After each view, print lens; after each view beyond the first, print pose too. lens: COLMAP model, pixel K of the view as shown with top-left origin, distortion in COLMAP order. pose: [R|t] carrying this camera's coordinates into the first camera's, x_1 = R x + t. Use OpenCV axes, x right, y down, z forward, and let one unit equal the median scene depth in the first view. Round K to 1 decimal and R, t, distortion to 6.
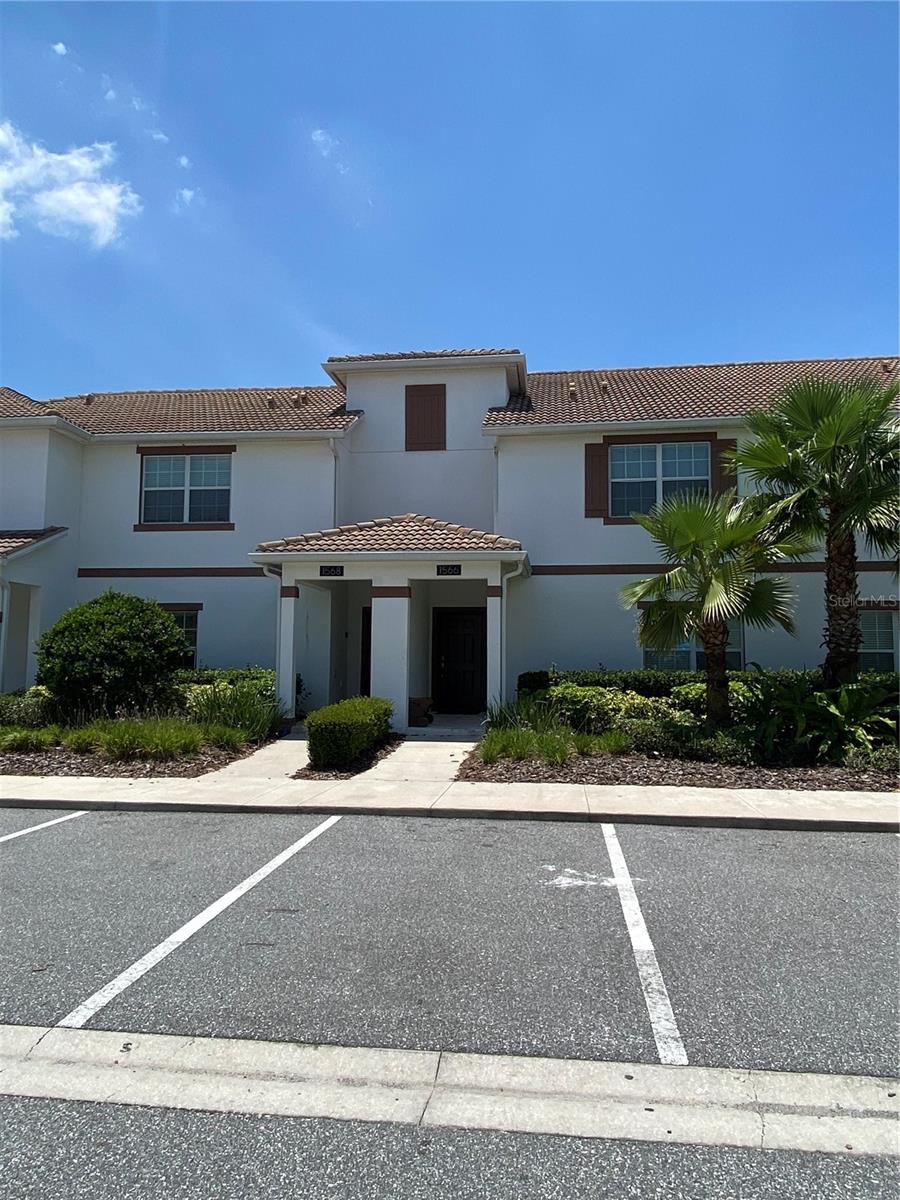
lens RADIAL K [[831.4, 0, 451.4], [0, 831.4, 598.7], [0, 0, 1]] dist [0.060295, -0.002263]
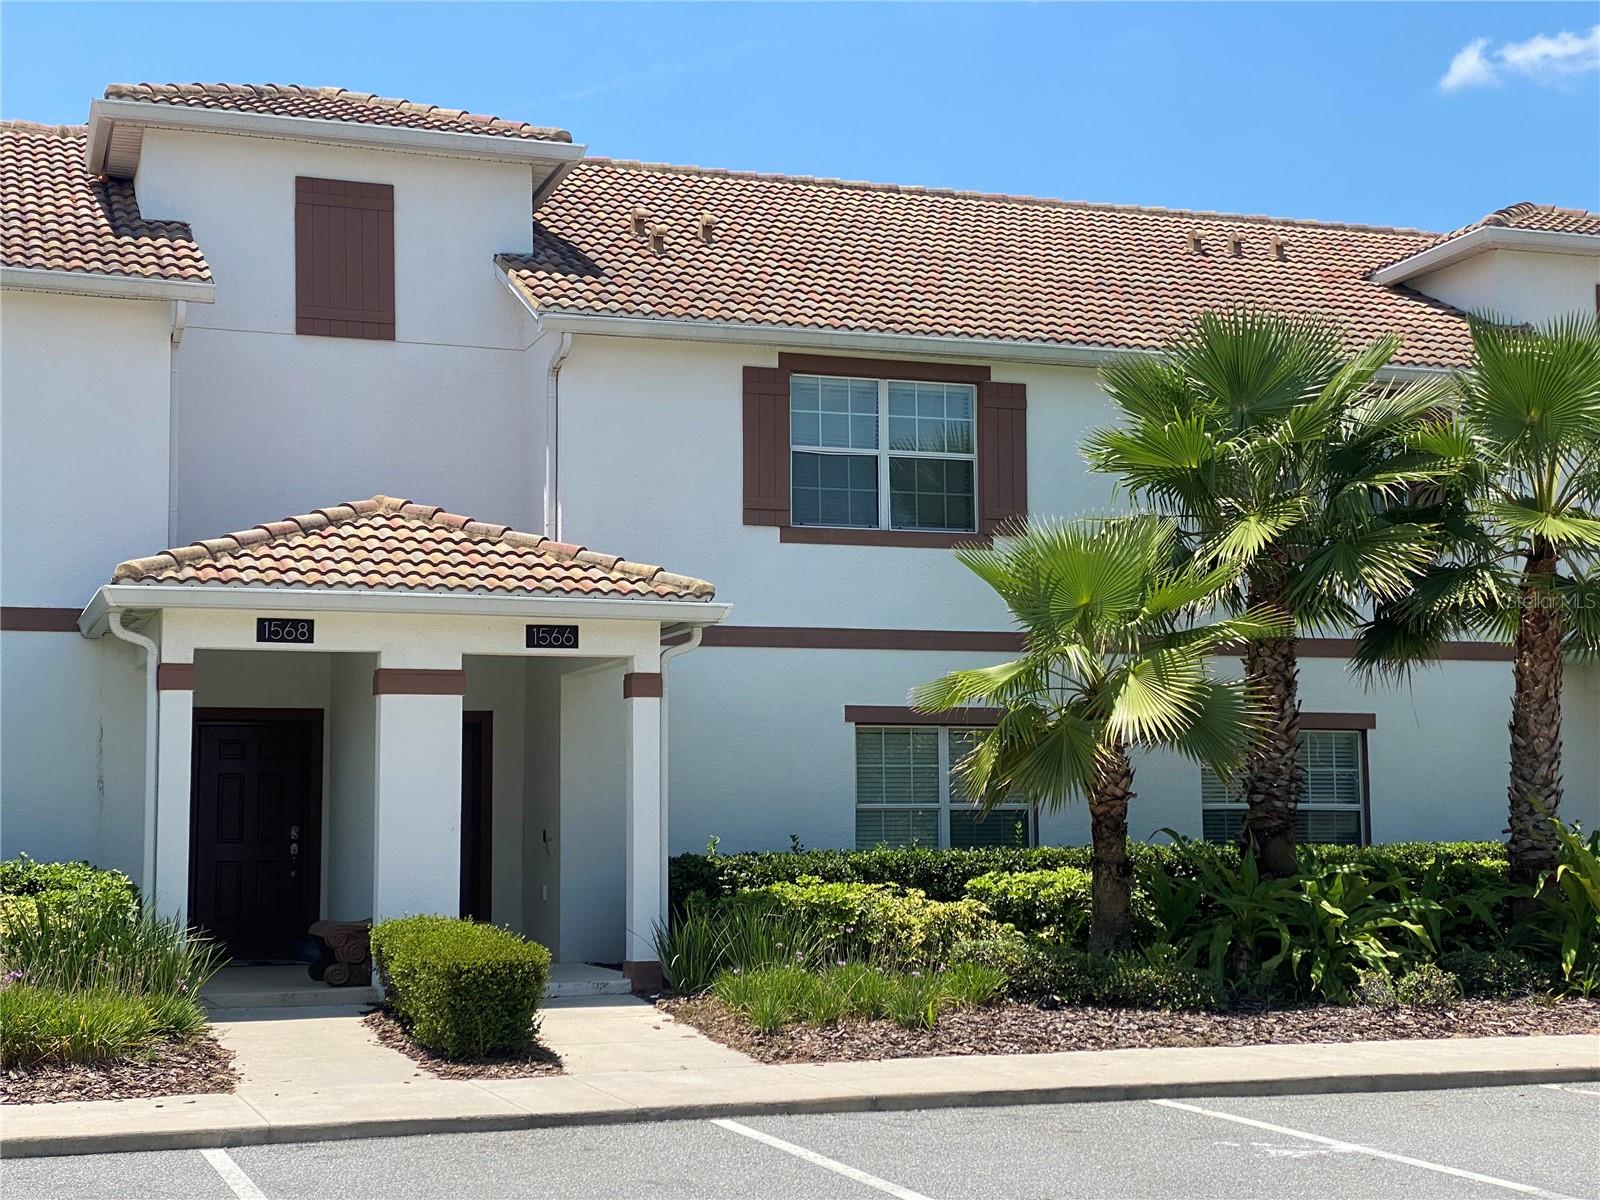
lens RADIAL K [[2442.9, 0, 796.0], [0, 2442.9, 601.2], [0, 0, 1]] dist [0.113866, 0.000000]
pose [[0.889390, 0.032570, 0.455987, -0.490534], [-0.022194, 0.999359, -0.028094, -0.018441], [-0.456610, 0.014867, 0.889543, -0.260113]]
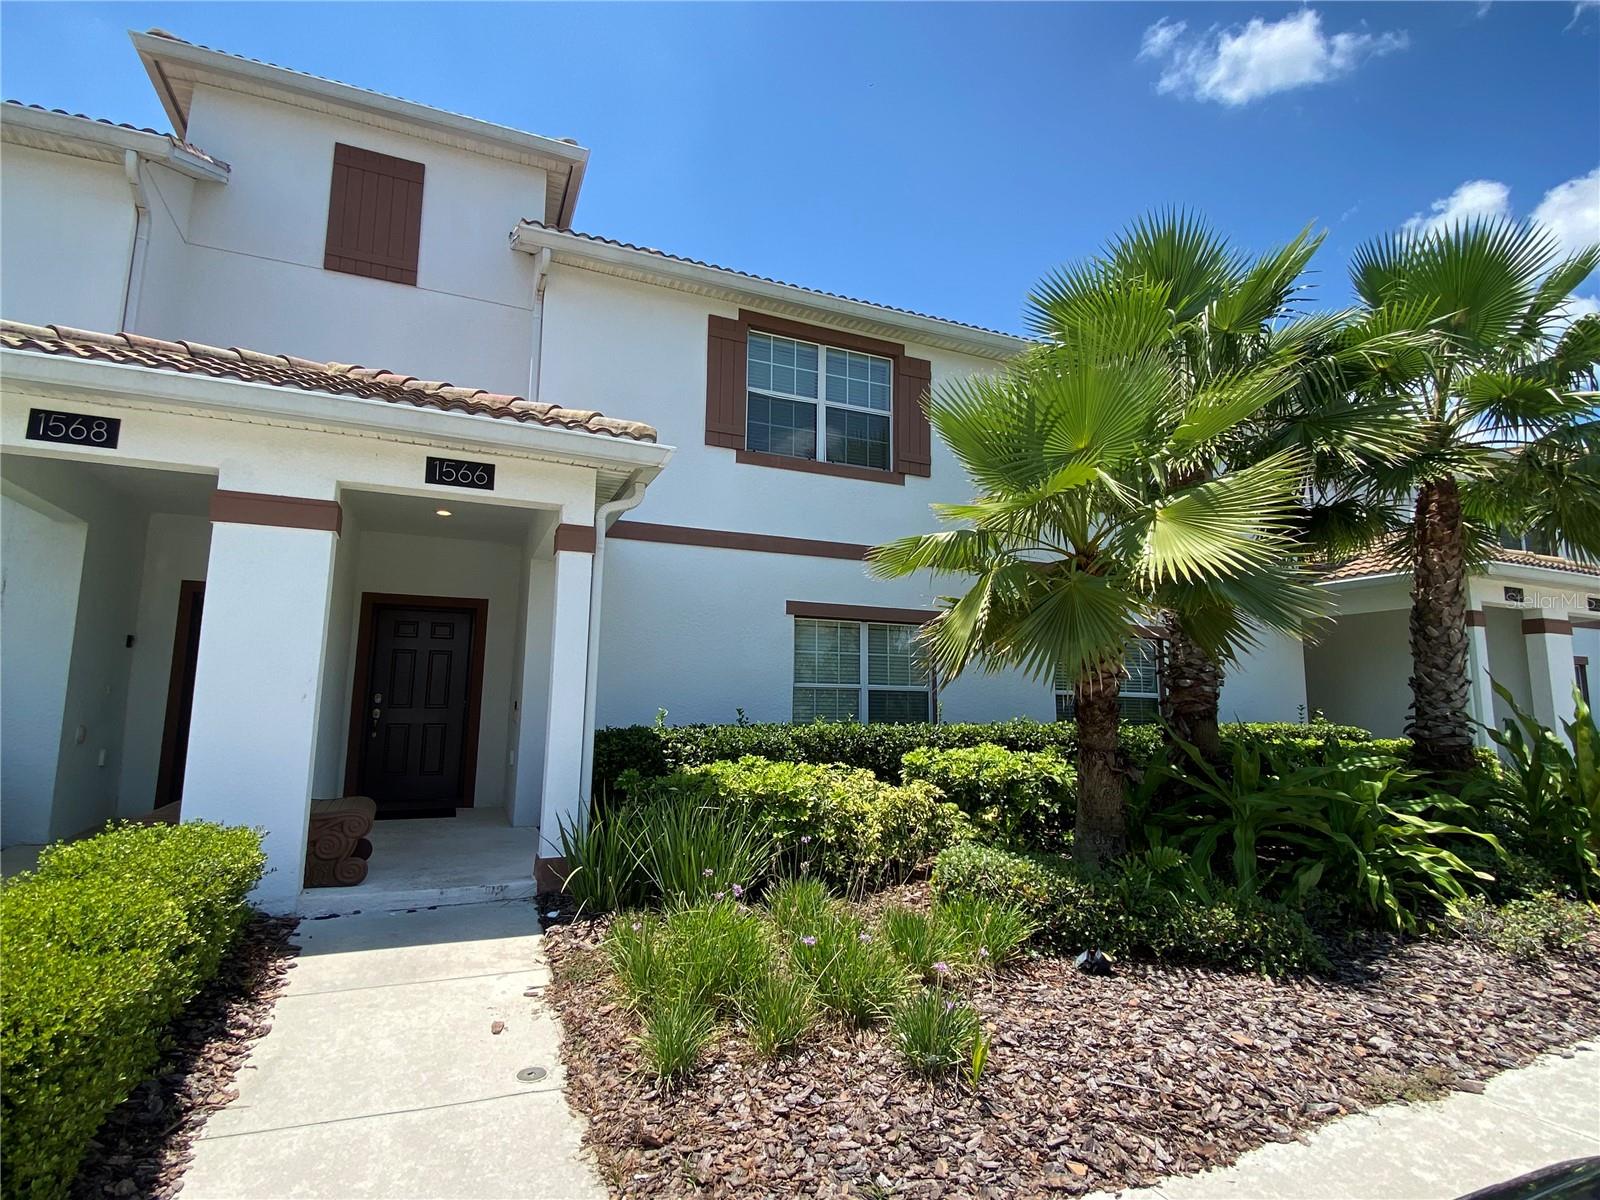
lens RADIAL K [[796.5, 0, 799.2], [0, 796.5, 602.6], [0, 0, 1]] dist [0.007345, -0.003672]
pose [[0.857332, 0.071008, 0.509844, -0.052532], [-0.045896, 0.997040, -0.061684, 0.041744], [-0.512714, 0.029484, 0.858053, 0.583664]]
